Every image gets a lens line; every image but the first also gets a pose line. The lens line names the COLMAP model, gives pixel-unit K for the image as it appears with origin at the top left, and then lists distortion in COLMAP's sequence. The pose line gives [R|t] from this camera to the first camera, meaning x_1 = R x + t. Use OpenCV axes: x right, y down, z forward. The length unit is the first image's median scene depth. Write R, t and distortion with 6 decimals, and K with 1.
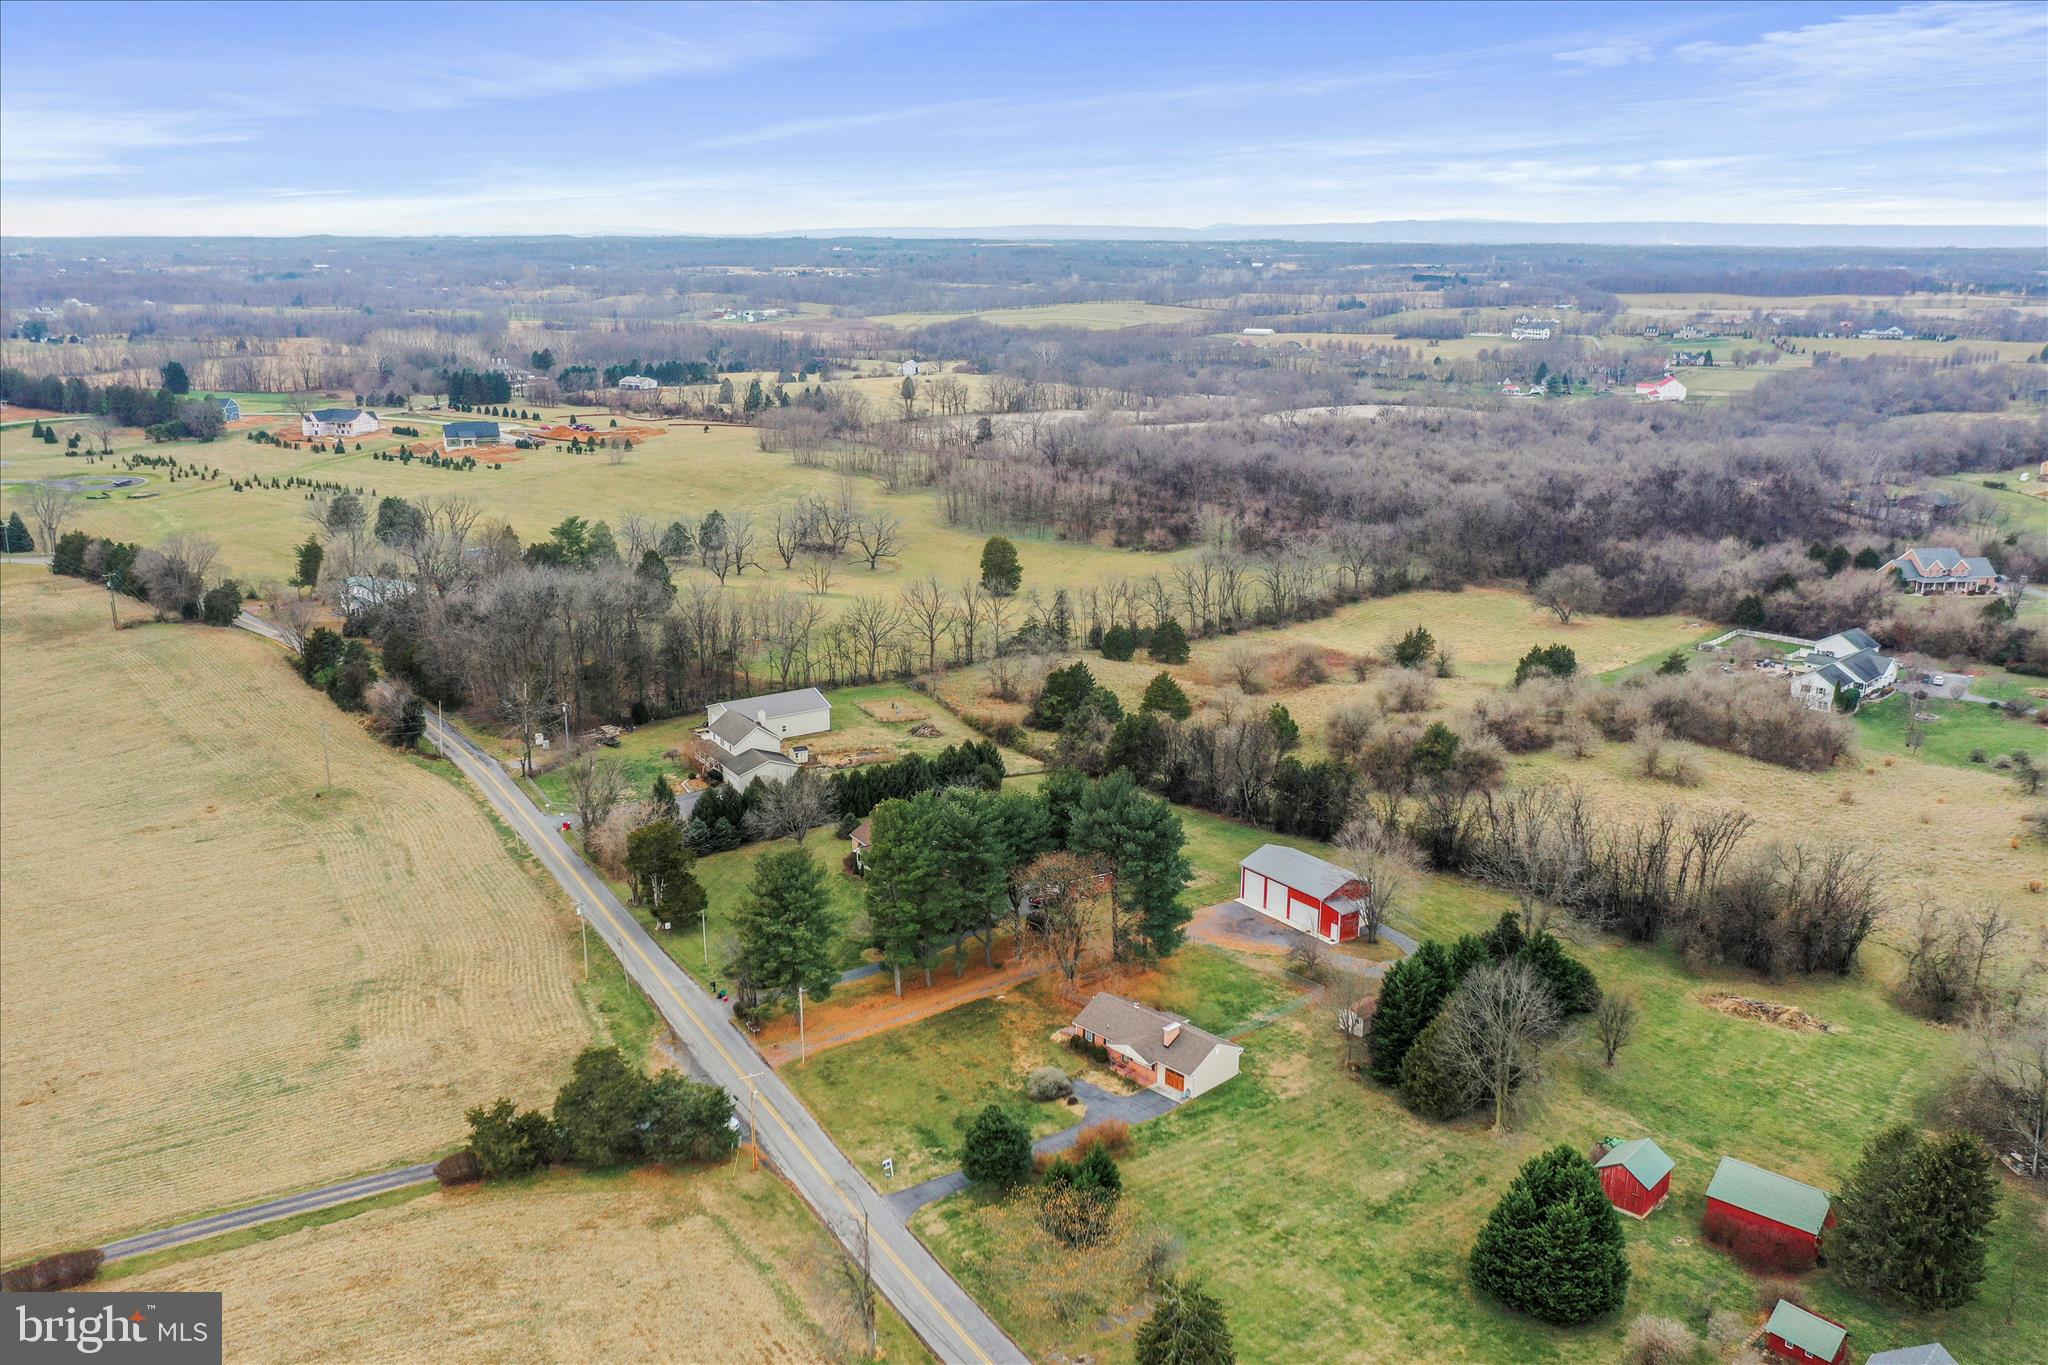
lens RADIAL K [[1744.2, 0, 1010.3], [0, 1744.2, 680.3], [0, 0, 1]] dist [-0.010979, -0.001066]
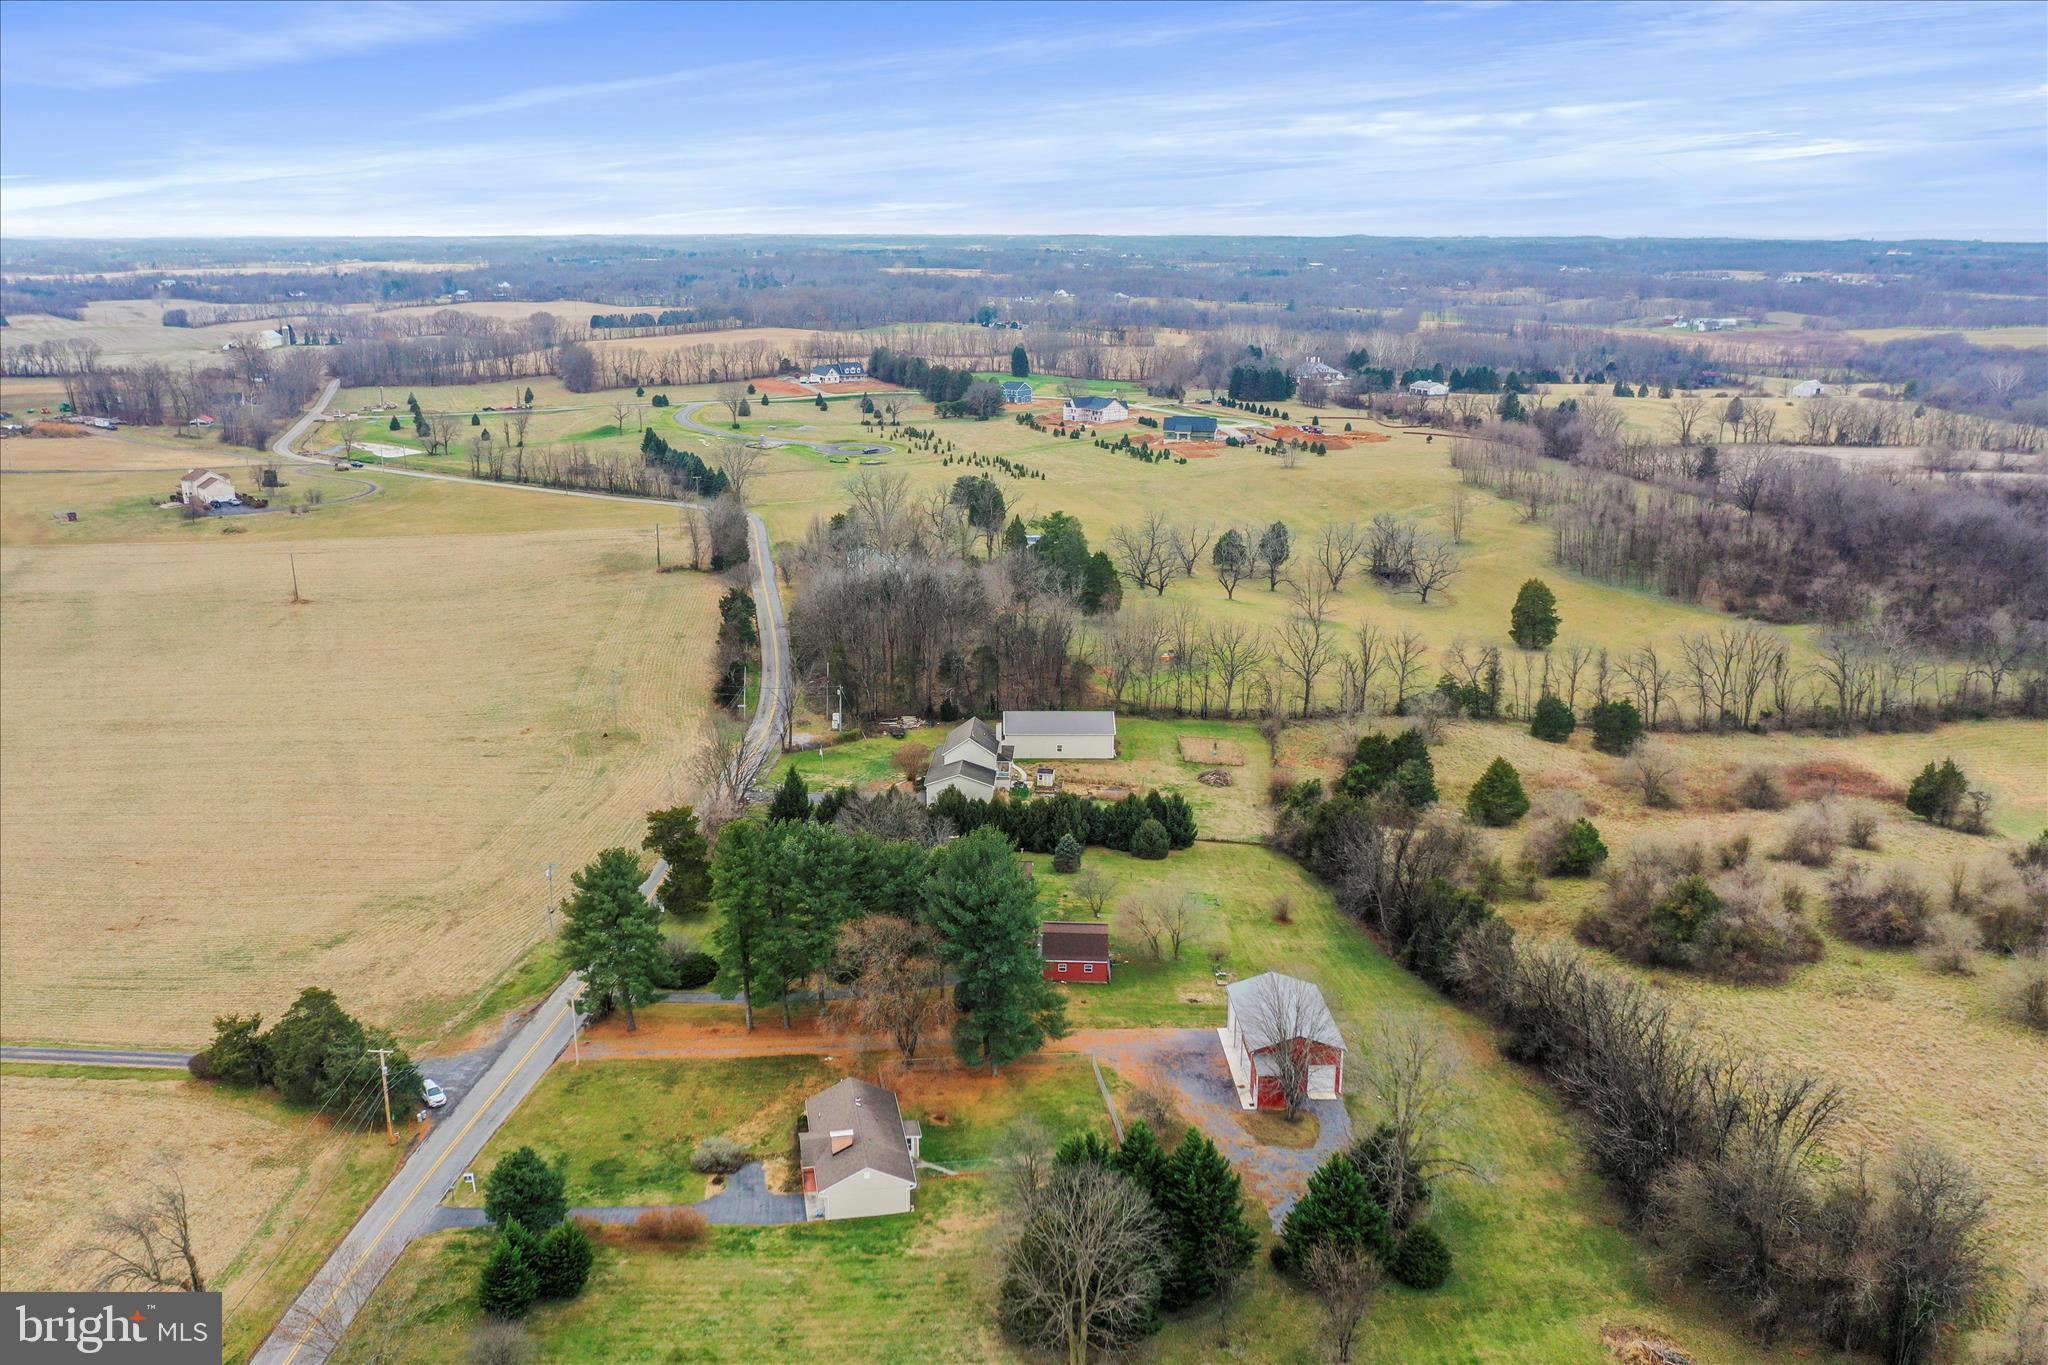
lens RADIAL K [[1765.5, 0, 985.1], [0, 1765.5, 686.5], [0, 0, 1]] dist [-0.009778, 0.000758]
pose [[0.817690, 0.143010, -0.557611, 0.587626], [-0.143313, 0.988724, 0.043421, -0.066285], [0.557534, 0.044408, 0.828966, 0.295301]]
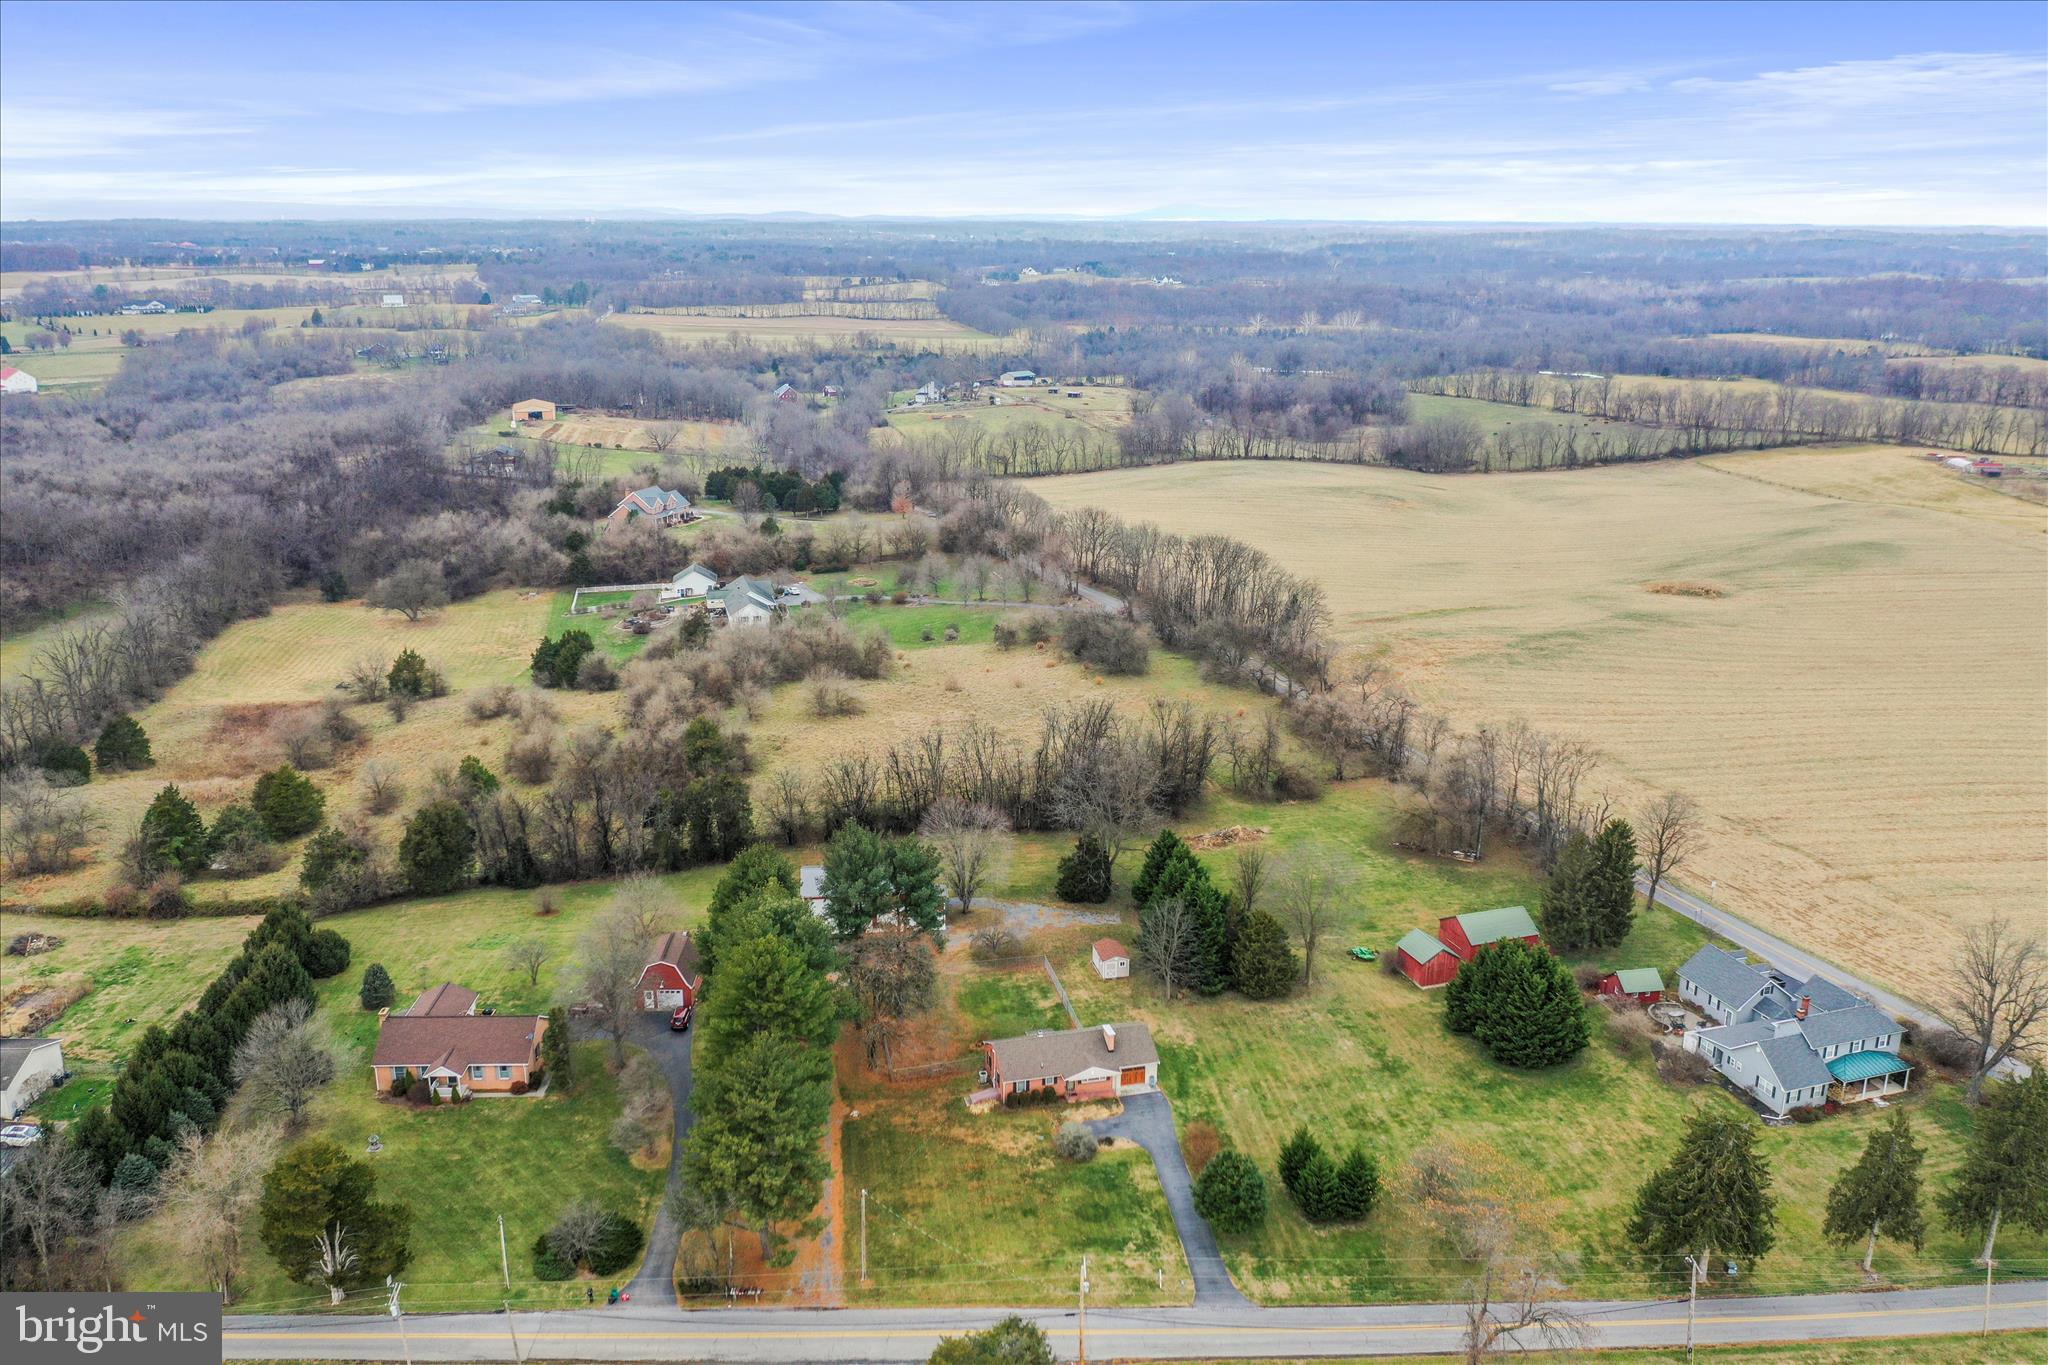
lens RADIAL K [[1703.6, 0, 969.7], [0, 1703.6, 652.7], [0, 0, 1]] dist [-0.011266, 0.002647]
pose [[0.508047, -0.248036, 0.824843, -0.671814], [0.242679, 0.960064, 0.139224, -0.156483], [-0.826435, 0.129440, 0.547951, 0.489476]]
